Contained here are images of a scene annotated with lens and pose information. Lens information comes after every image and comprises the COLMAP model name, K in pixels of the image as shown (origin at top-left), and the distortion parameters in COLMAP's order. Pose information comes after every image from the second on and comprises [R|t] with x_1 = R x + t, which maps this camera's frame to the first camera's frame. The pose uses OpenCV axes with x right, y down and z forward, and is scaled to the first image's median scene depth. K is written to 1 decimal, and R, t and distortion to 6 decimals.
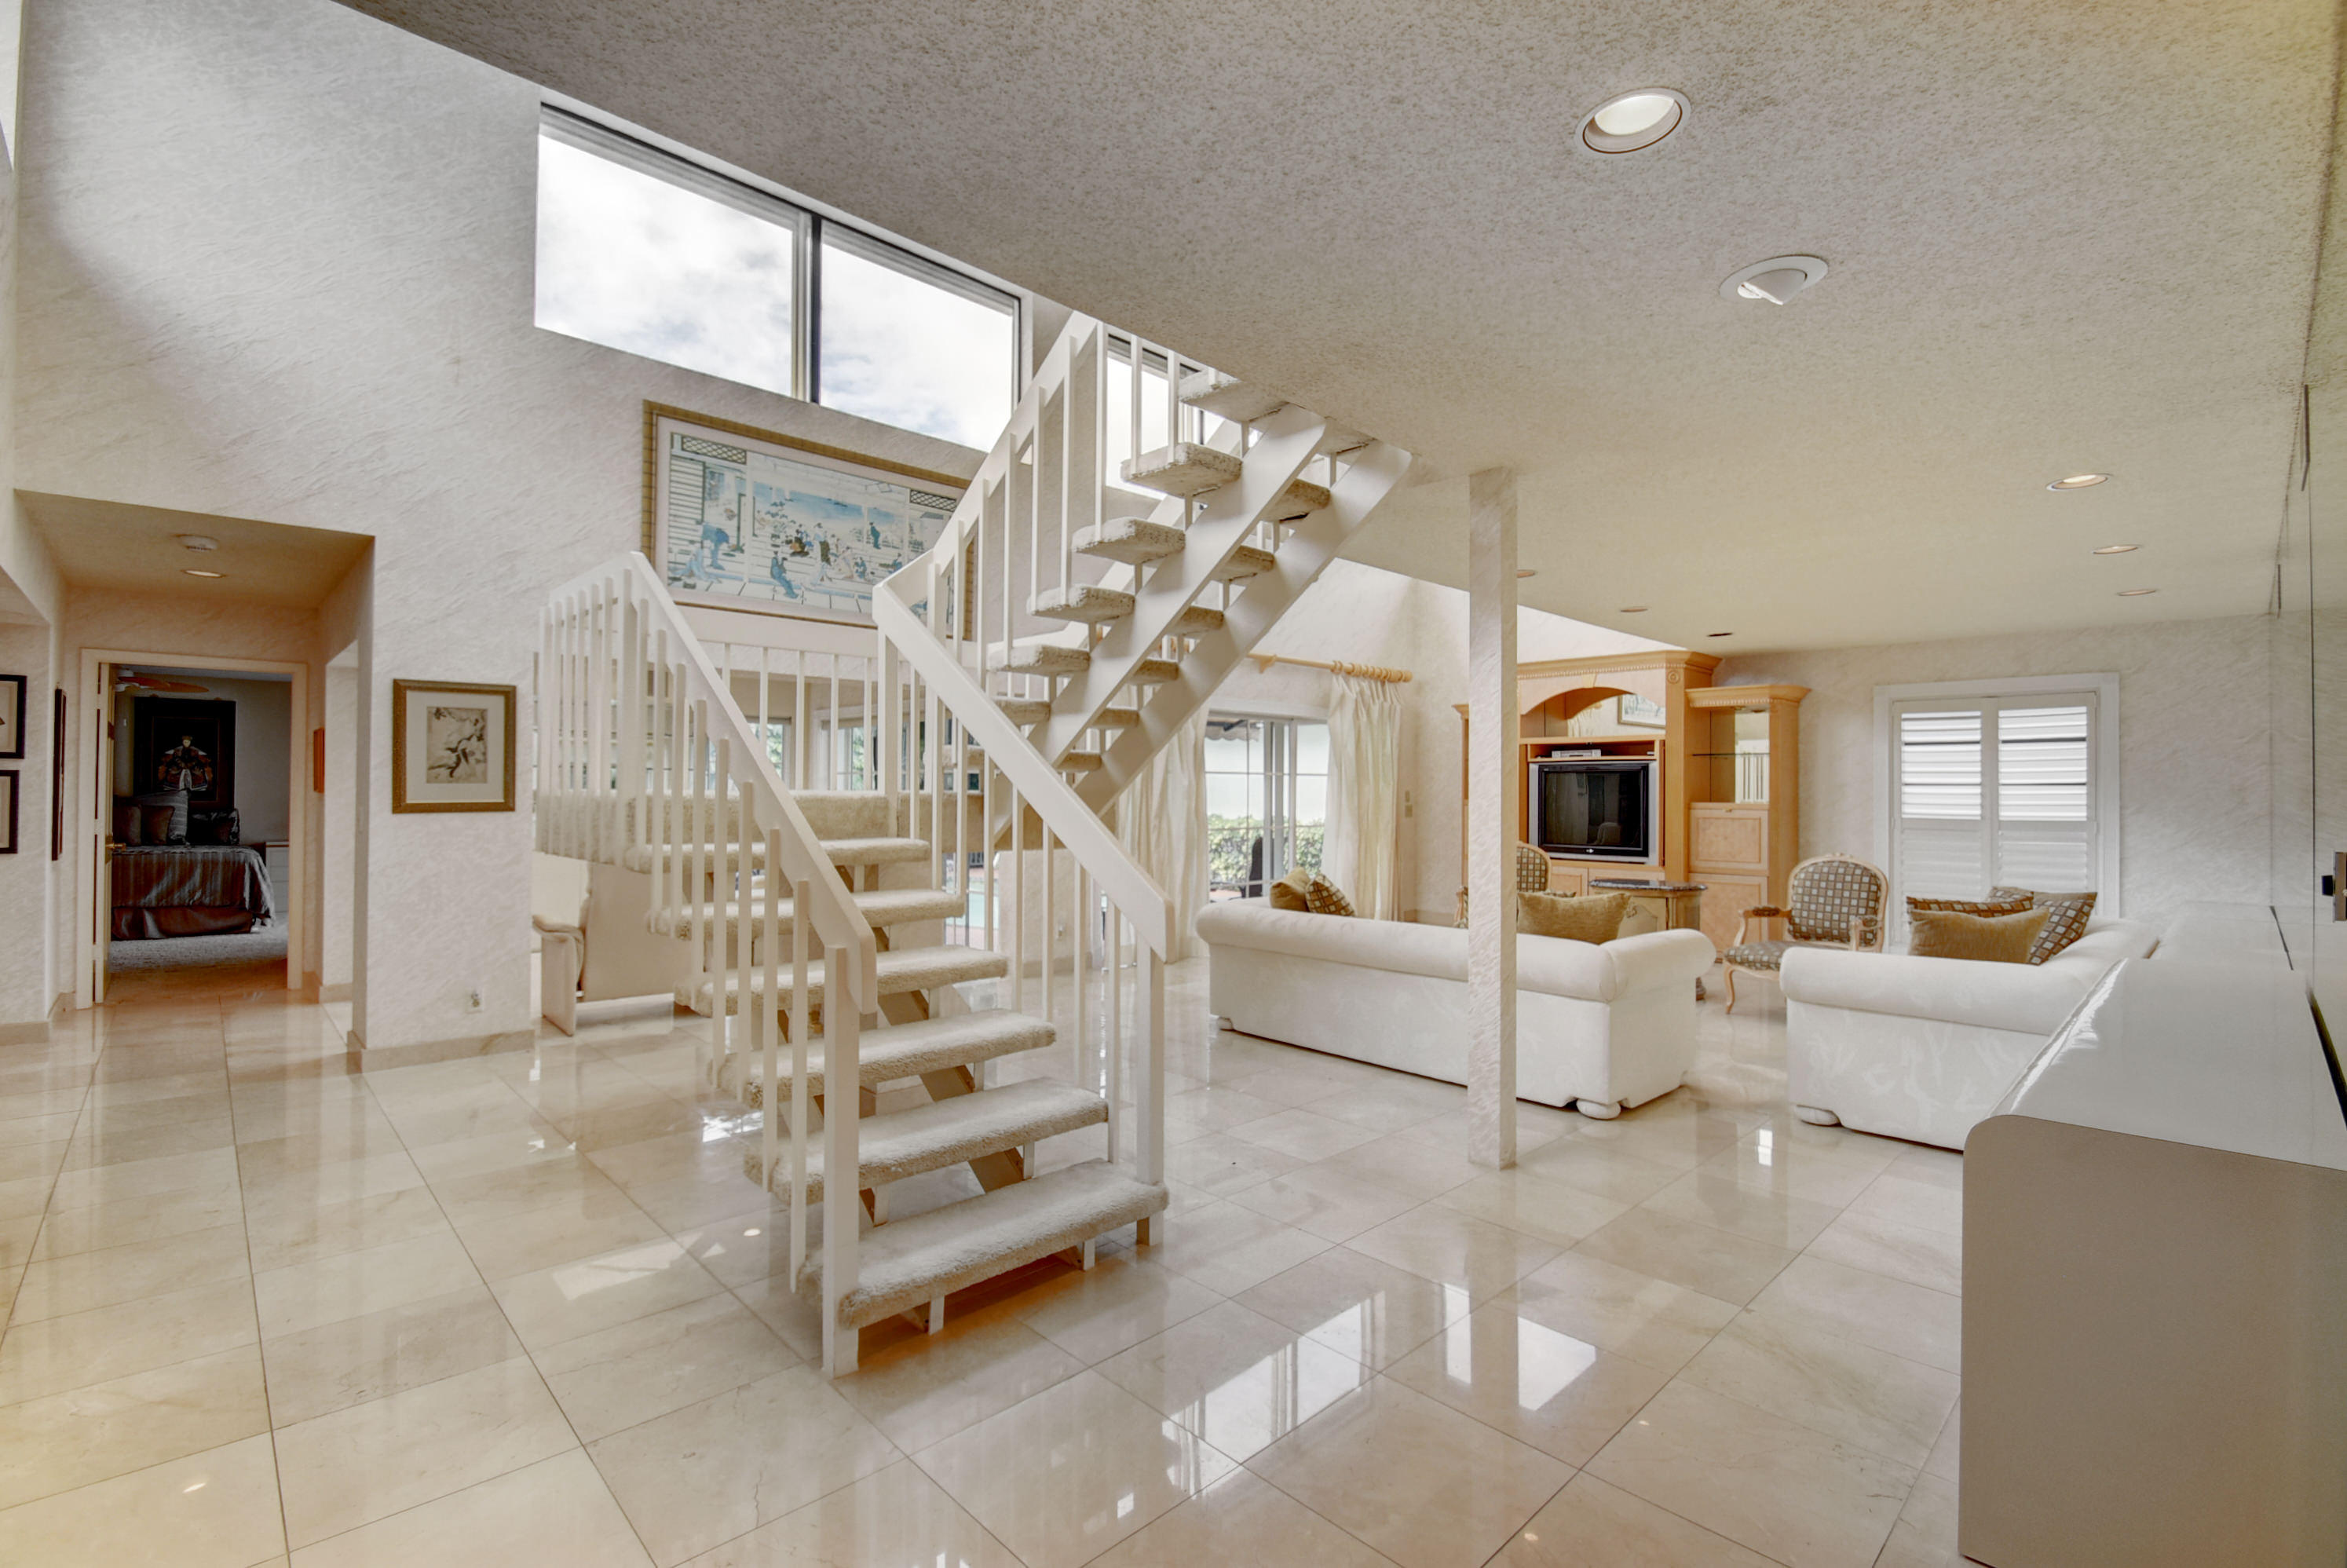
lens RADIAL K [[1028.7, 0, 1162.3], [0, 1028.7, 784.8], [0, 0, 1]] dist [-0.000102, -0.008840]
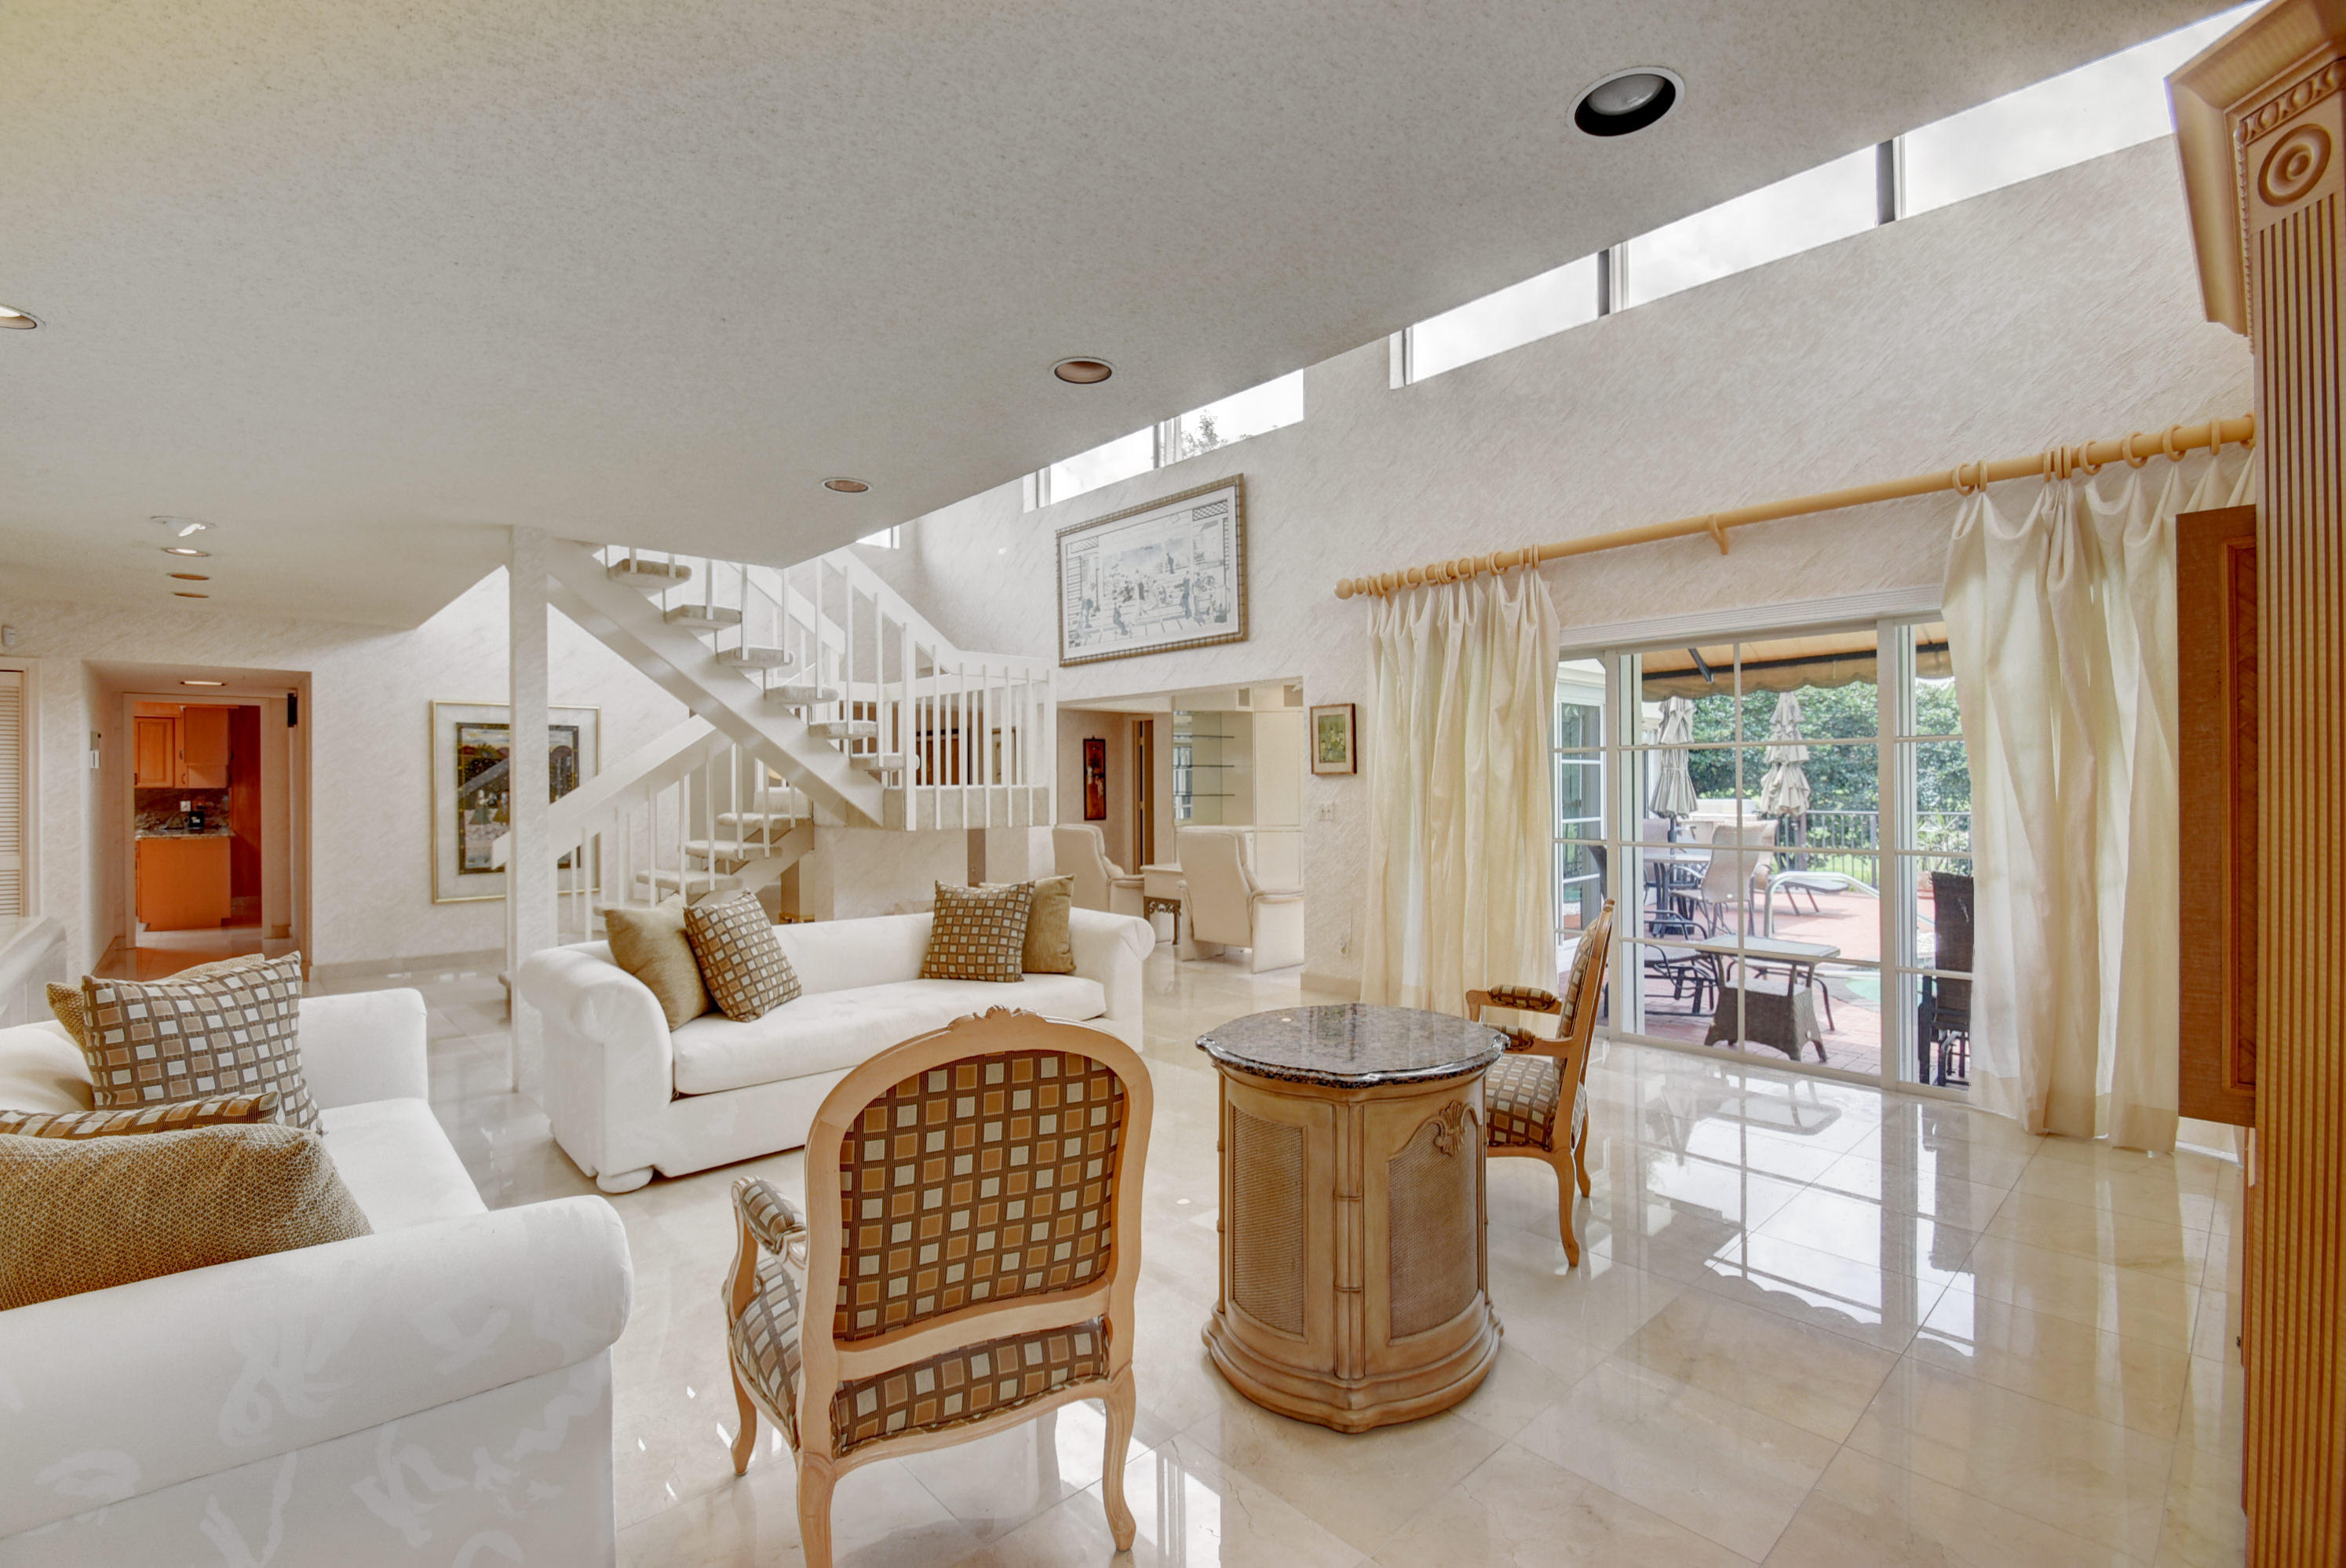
lens RADIAL K [[1028.2, 0, 1187.5], [0, 1028.2, 783.1], [0, 0, 1]] dist [-0.000102, -0.008840]
pose [[-0.002779, -0.008389, -0.999961, 0.760822], [0.012141, 0.999891, -0.008422, 0.012153], [0.999922, -0.012164, -0.002677, 0.889688]]
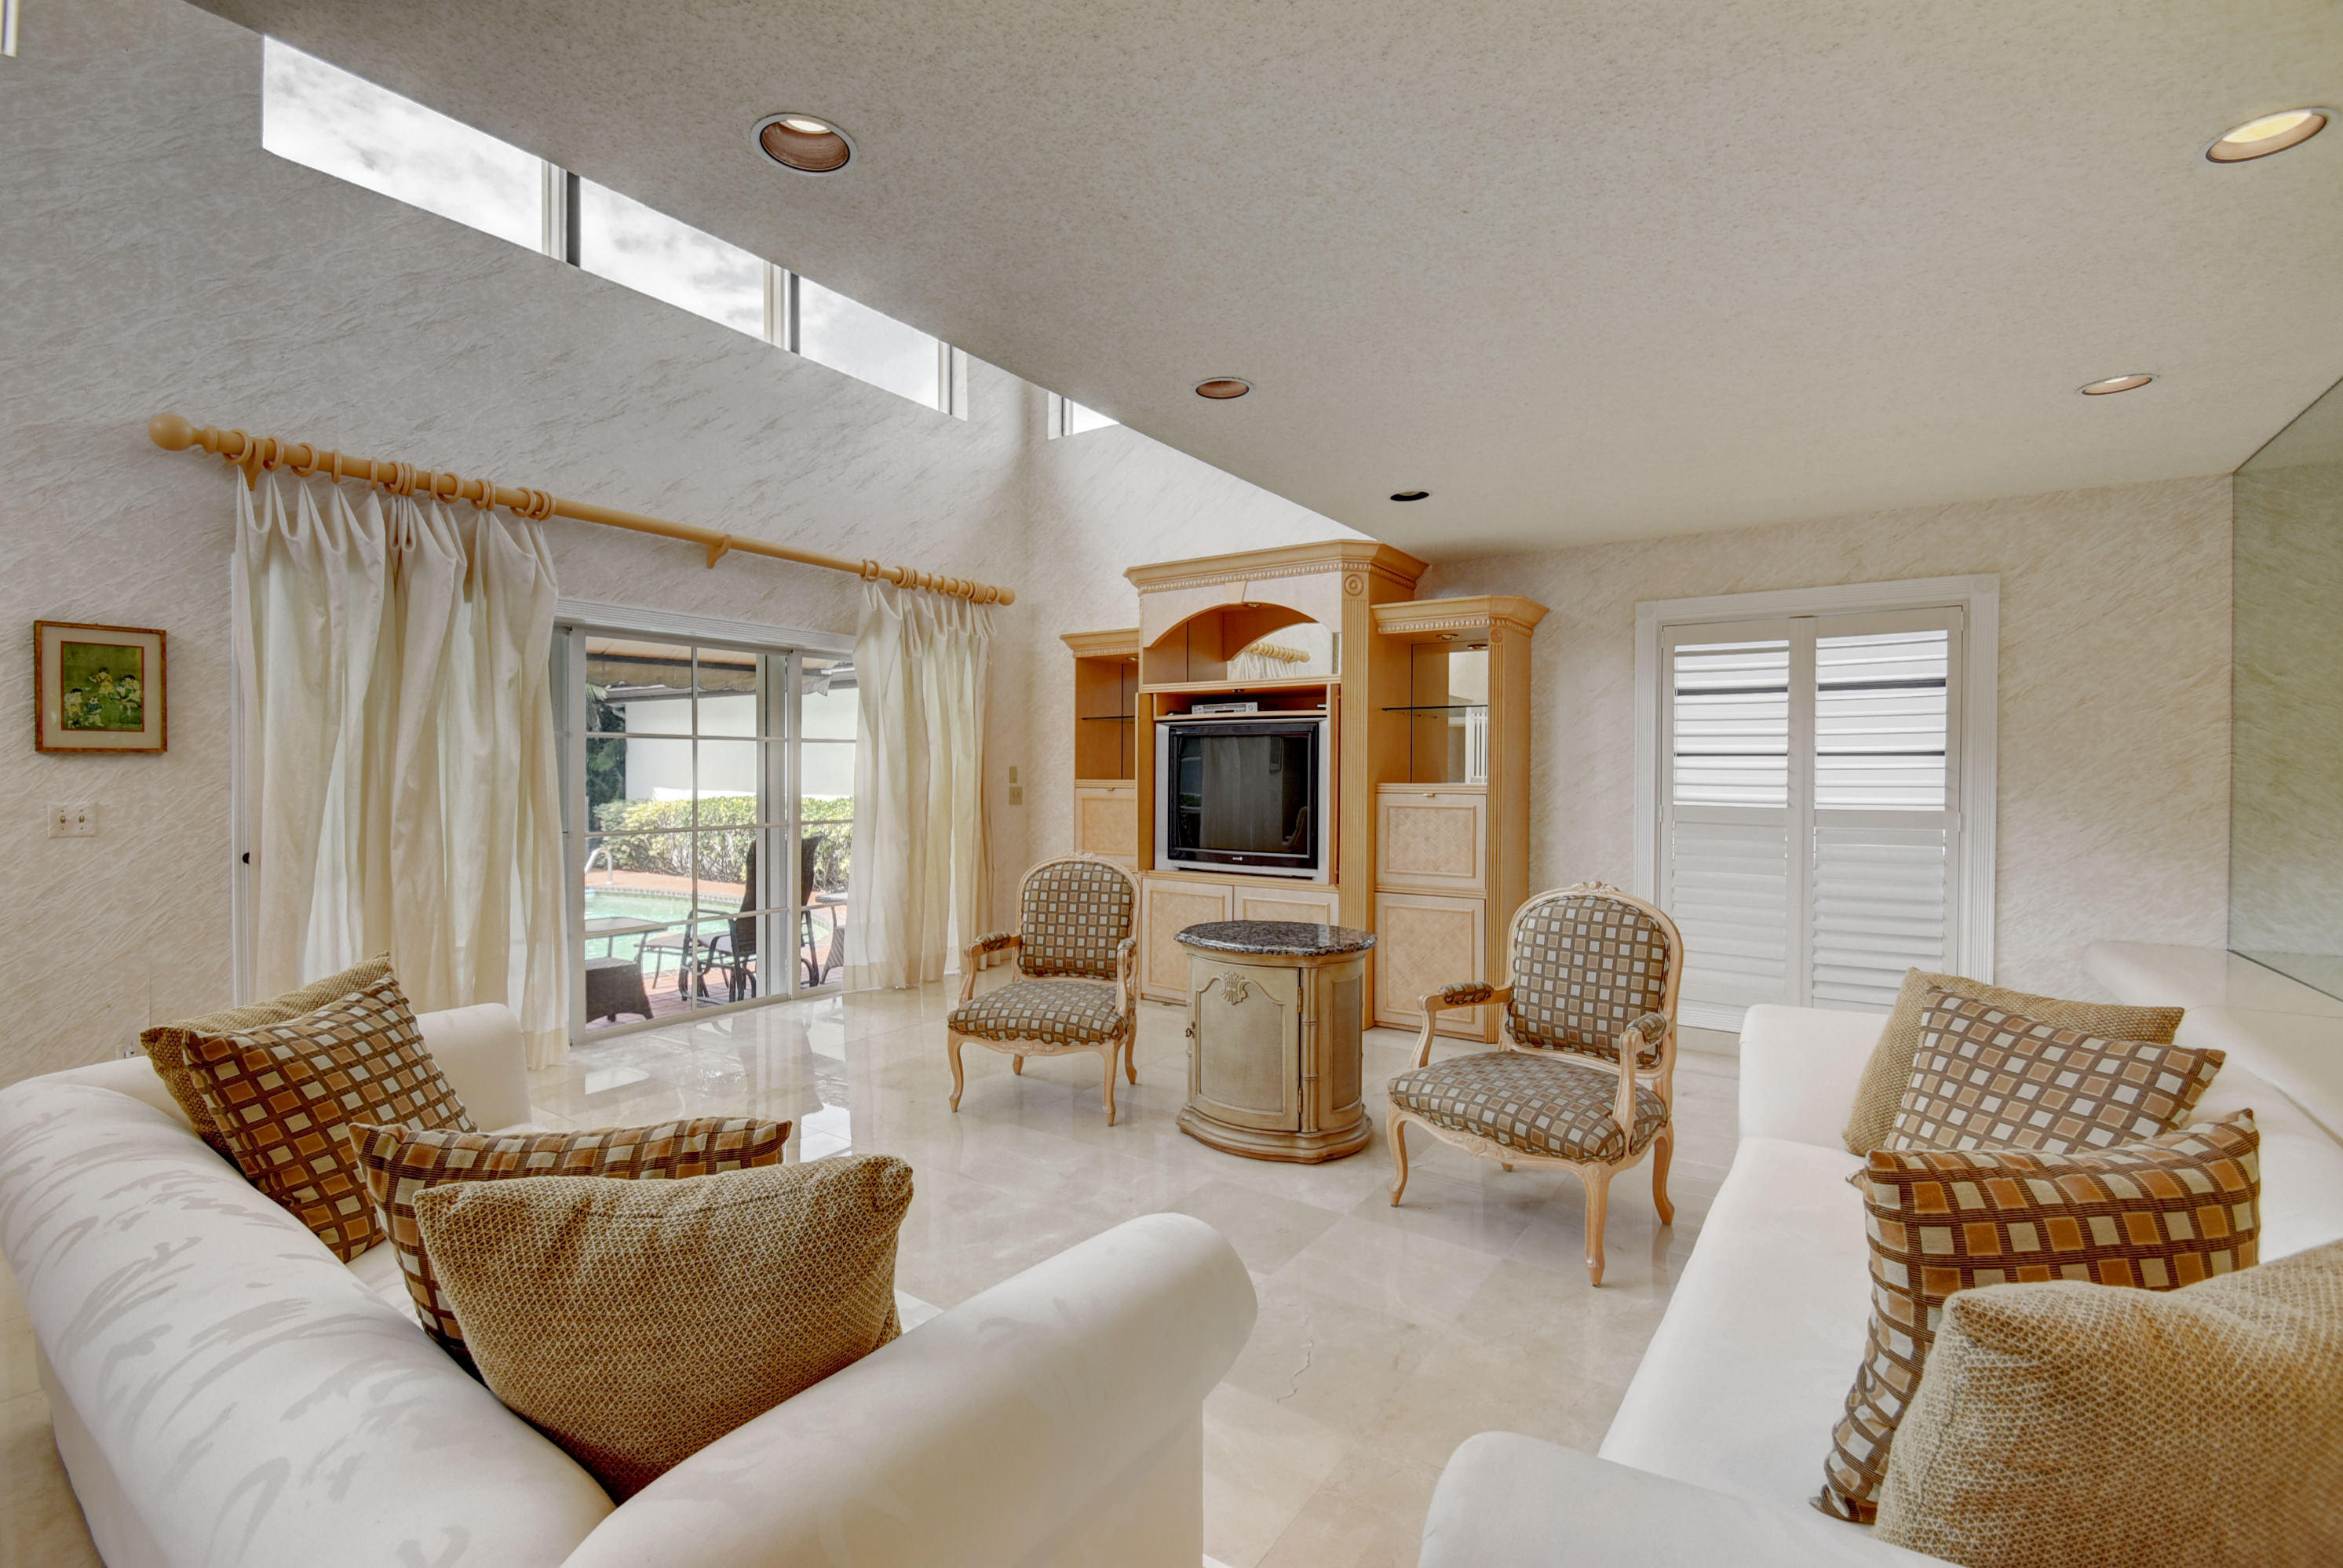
lens RADIAL K [[1026.9, 0, 1165.0], [0, 1026.9, 790.3], [0, 0, 1]] dist [-0.000102, -0.008840]
pose [[0.978626, -0.007015, 0.205527, 0.283136], [0.001009, 0.999570, 0.029312, 0.003211], [-0.205644, -0.028479, 0.978212, 0.449164]]
